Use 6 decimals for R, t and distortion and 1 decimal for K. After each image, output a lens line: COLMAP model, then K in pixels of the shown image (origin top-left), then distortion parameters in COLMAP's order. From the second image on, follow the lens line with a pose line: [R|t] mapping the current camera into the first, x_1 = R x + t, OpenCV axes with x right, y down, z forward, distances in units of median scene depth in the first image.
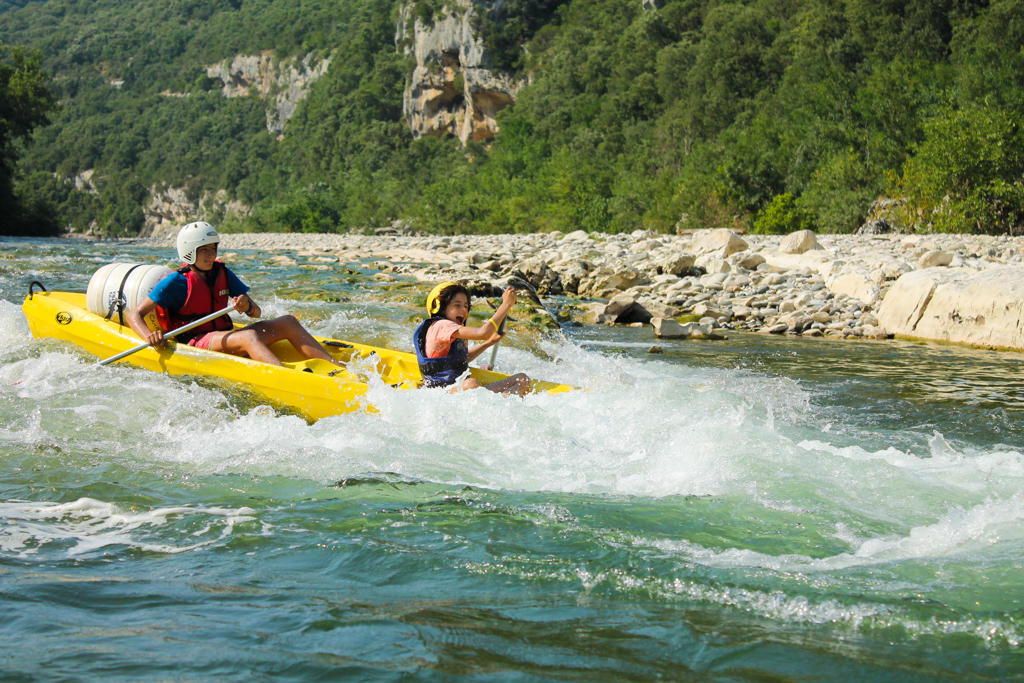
lens RADIAL K [[2067.4, 0, 522.8], [0, 2067.4, 332.1], [0, 0, 1]] dist [0.029075, 0.000000]
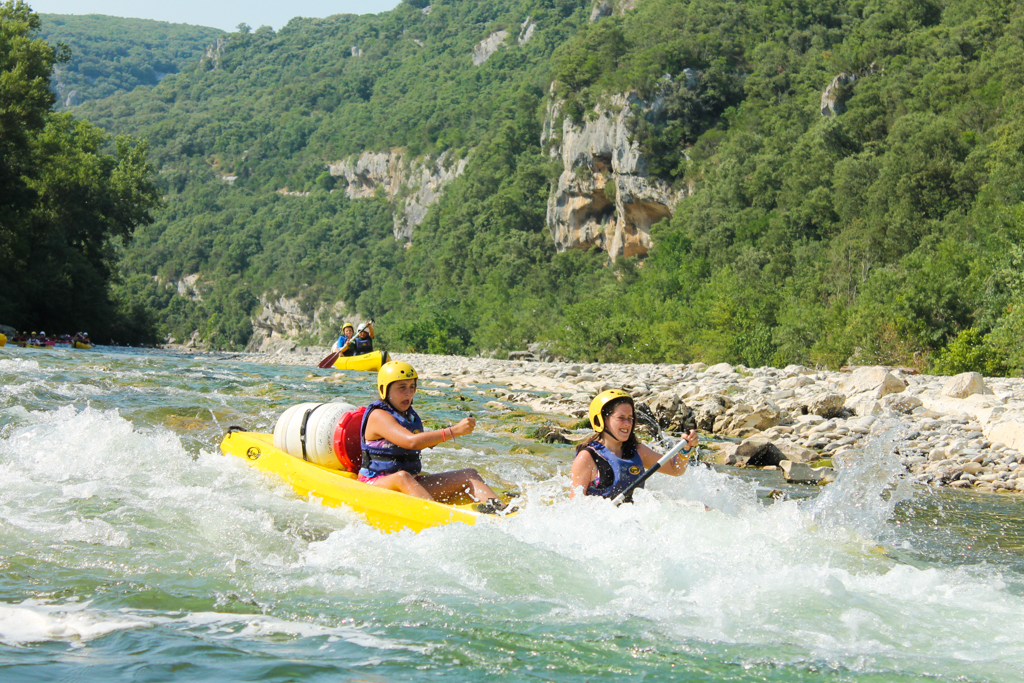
lens RADIAL K [[2067.4, 0, 487.9], [0, 2067.4, 349.7], [0, 0, 1]] dist [0.029075, 0.000000]
pose [[0.997299, 0.036393, -0.063806, -0.023950], [-0.039824, 0.997781, -0.053351, -0.003117], [0.061723, 0.055748, 0.996535, 0.116181]]
